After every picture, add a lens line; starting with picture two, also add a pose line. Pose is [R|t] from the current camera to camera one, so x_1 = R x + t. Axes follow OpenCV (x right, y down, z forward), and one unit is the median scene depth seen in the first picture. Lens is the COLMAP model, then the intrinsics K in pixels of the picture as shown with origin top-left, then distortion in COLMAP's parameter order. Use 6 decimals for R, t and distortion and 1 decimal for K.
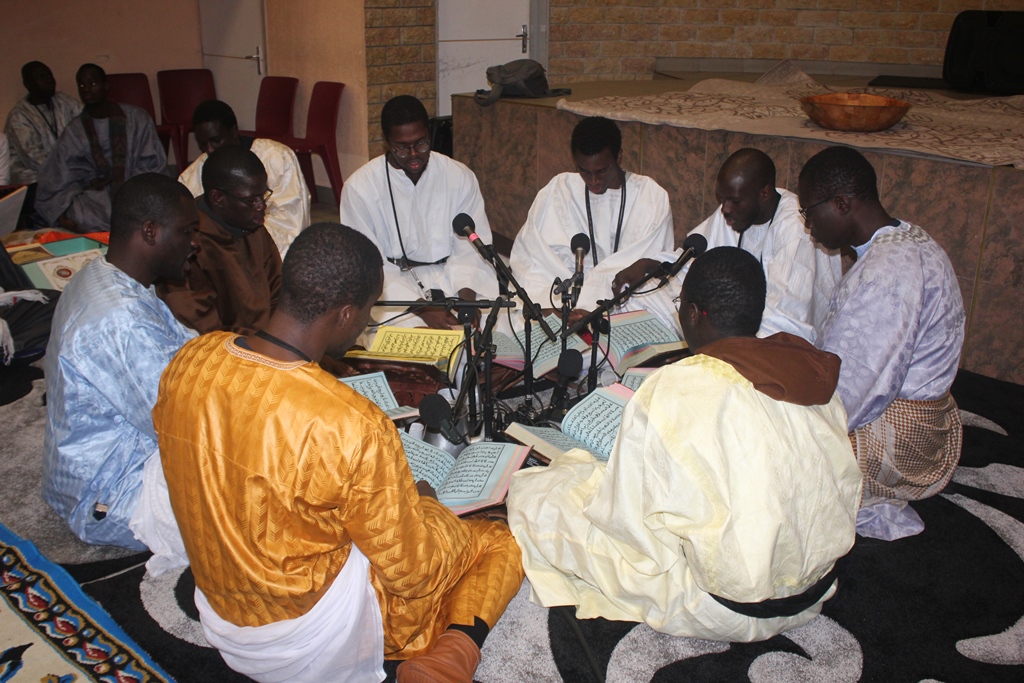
lens RADIAL K [[1075.5, 0, 512.0], [0, 1075.5, 341.5], [0, 0, 1]] dist [-0.005481, 0.007108]
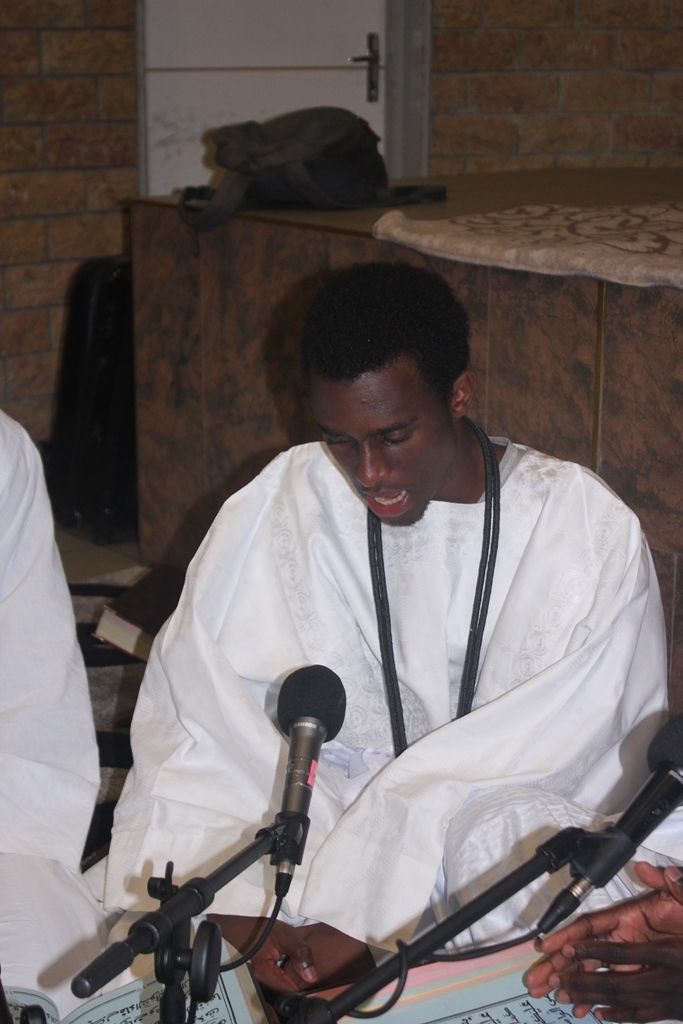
lens RADIAL K [[2080.0, 0, 362.8], [0, 2080.0, 513.3], [0, 0, 1]] dist [0.030457, 0.435285]
pose [[0.998128, 0.014788, -0.059344, 0.073025], [-0.019521, 0.996605, -0.079986, -0.065421], [0.057959, 0.080994, 0.995028, 0.297704]]
